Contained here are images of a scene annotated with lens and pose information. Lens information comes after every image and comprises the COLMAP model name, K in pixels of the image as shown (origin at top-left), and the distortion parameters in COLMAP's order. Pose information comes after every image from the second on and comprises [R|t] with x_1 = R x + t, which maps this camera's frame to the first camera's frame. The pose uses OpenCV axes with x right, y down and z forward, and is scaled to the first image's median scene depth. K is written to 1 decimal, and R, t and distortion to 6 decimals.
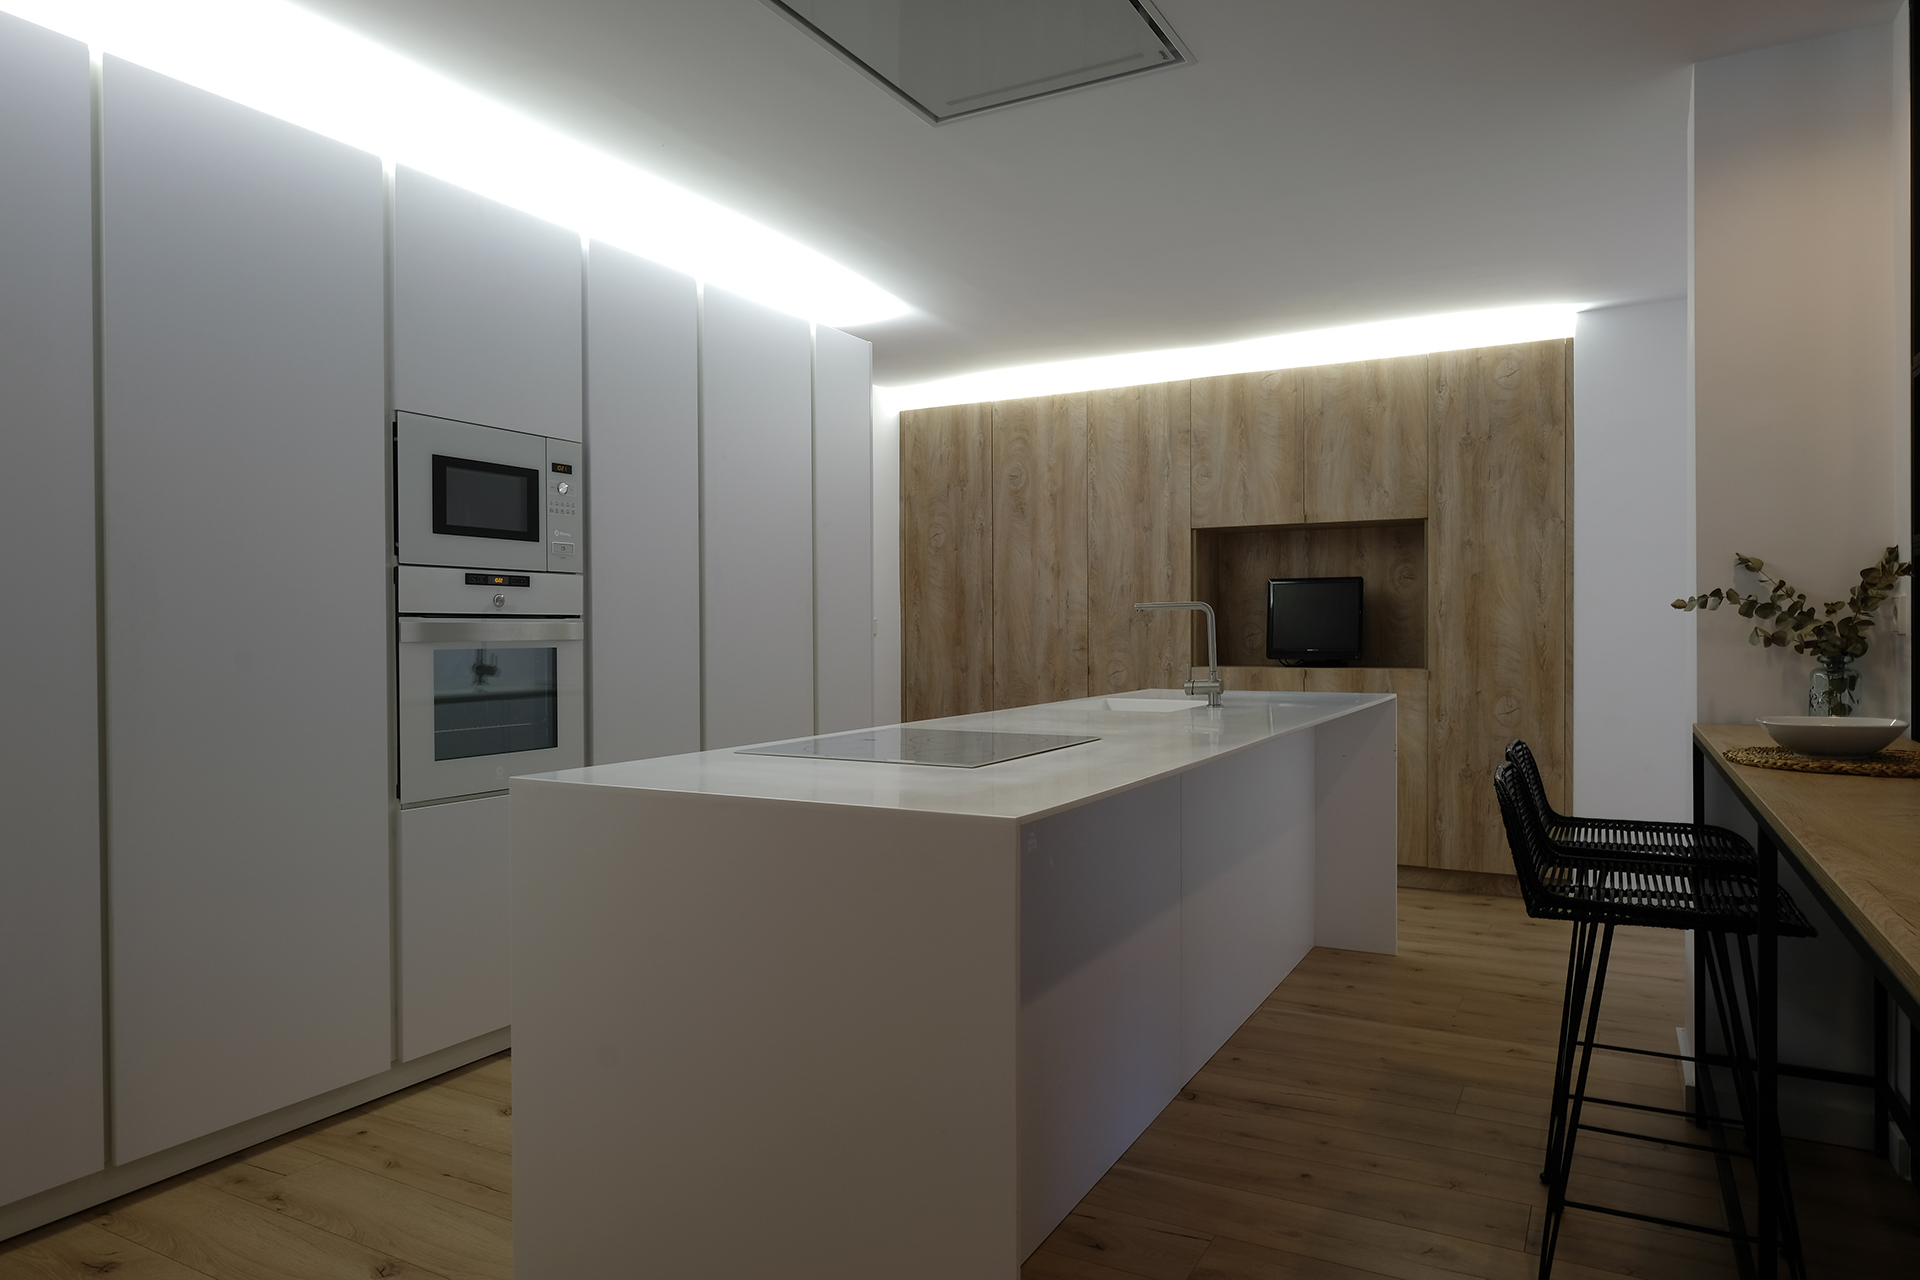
lens RADIAL K [[1172.1, 0, 960.0], [0, 1172.1, 640.0], [0, 0, 1]] dist [-0.009759, -0.000473]
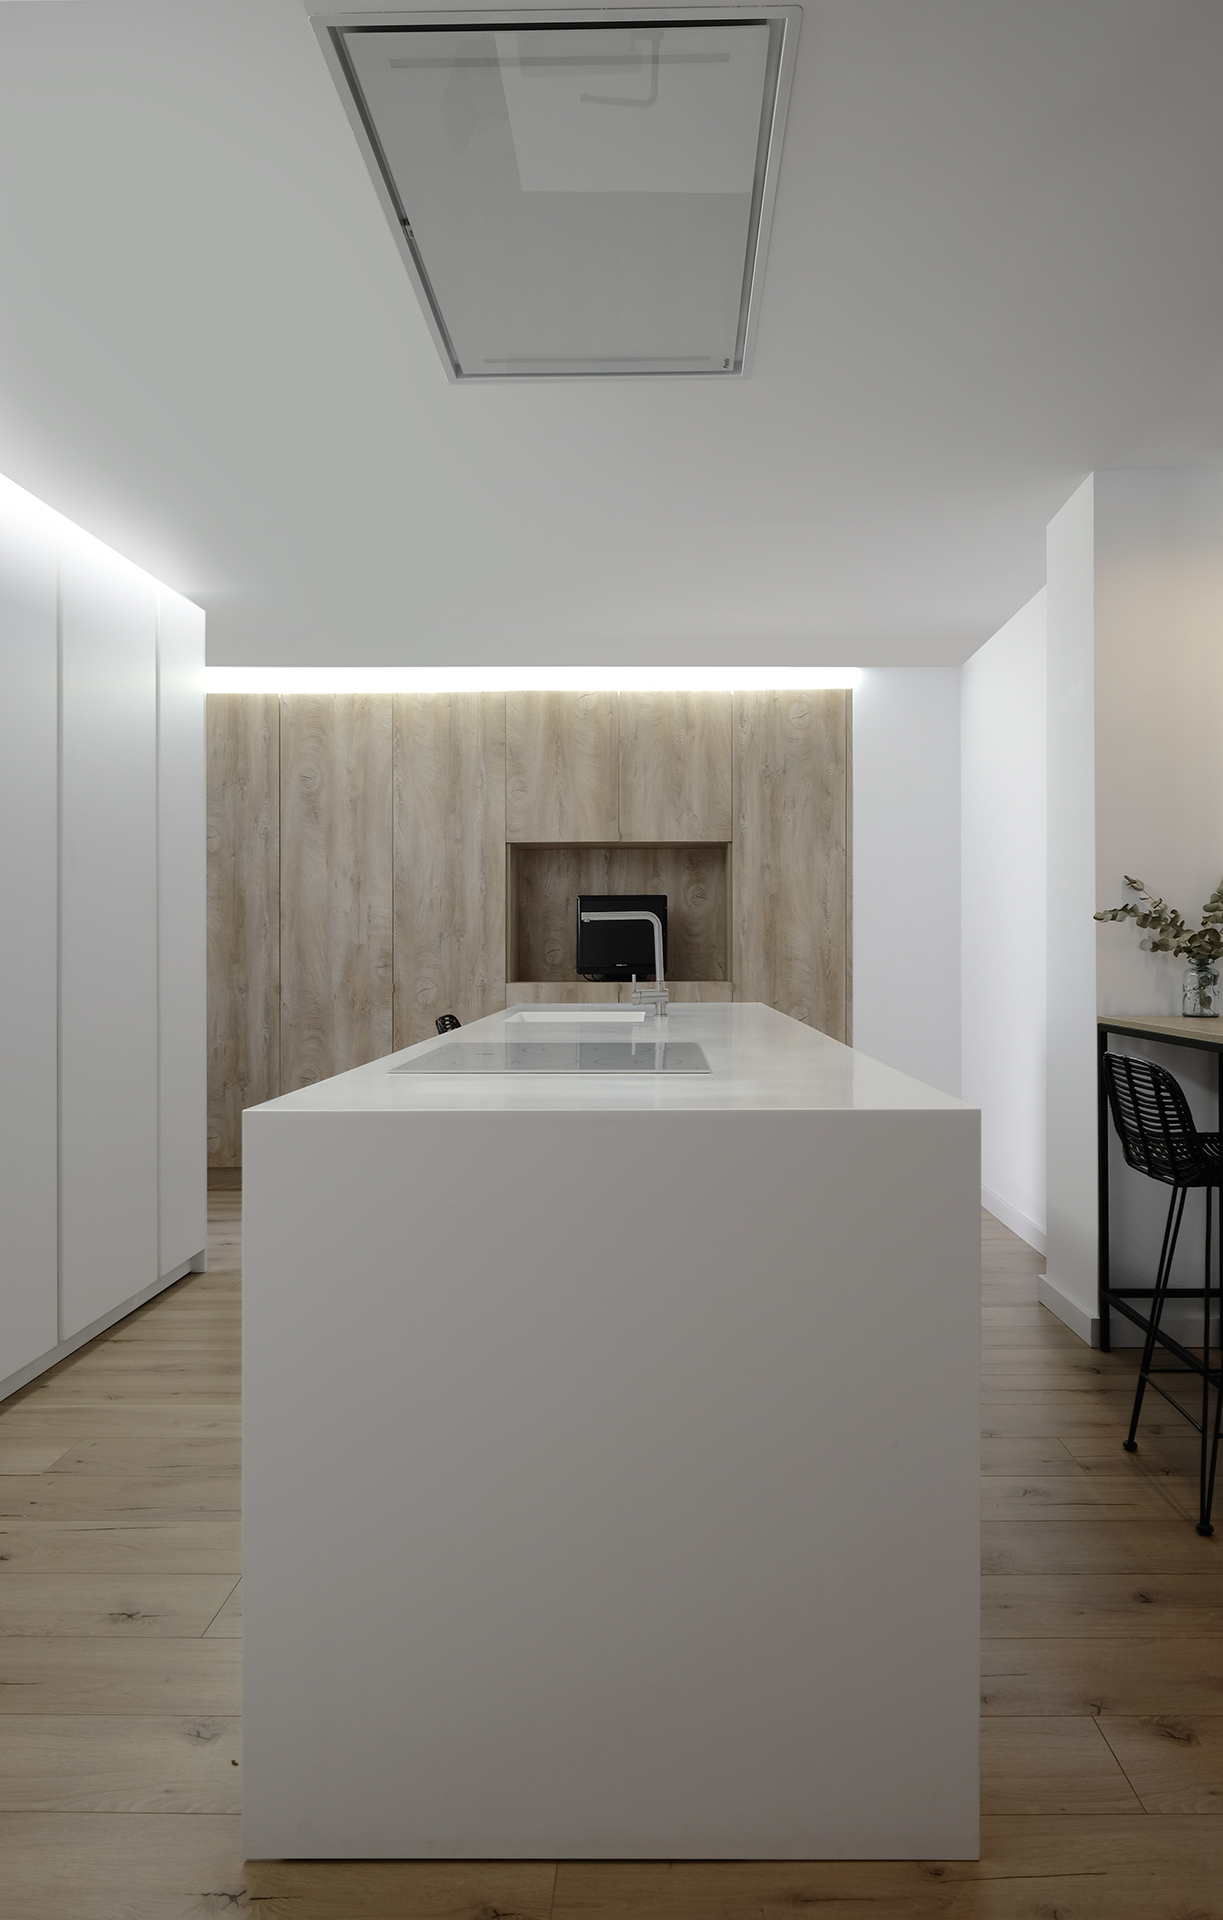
lens RADIAL K [[1193.1, 0, 611.5], [0, 1193.1, 960.0], [0, 0, 1]] dist [-0.001314, 0.000096]
pose [[0.882418, -0.001642, 0.470464, -0.198016], [0.004163, 0.999982, -0.004318, 0.008417], [-0.470448, 0.005769, 0.882409, 0.072761]]
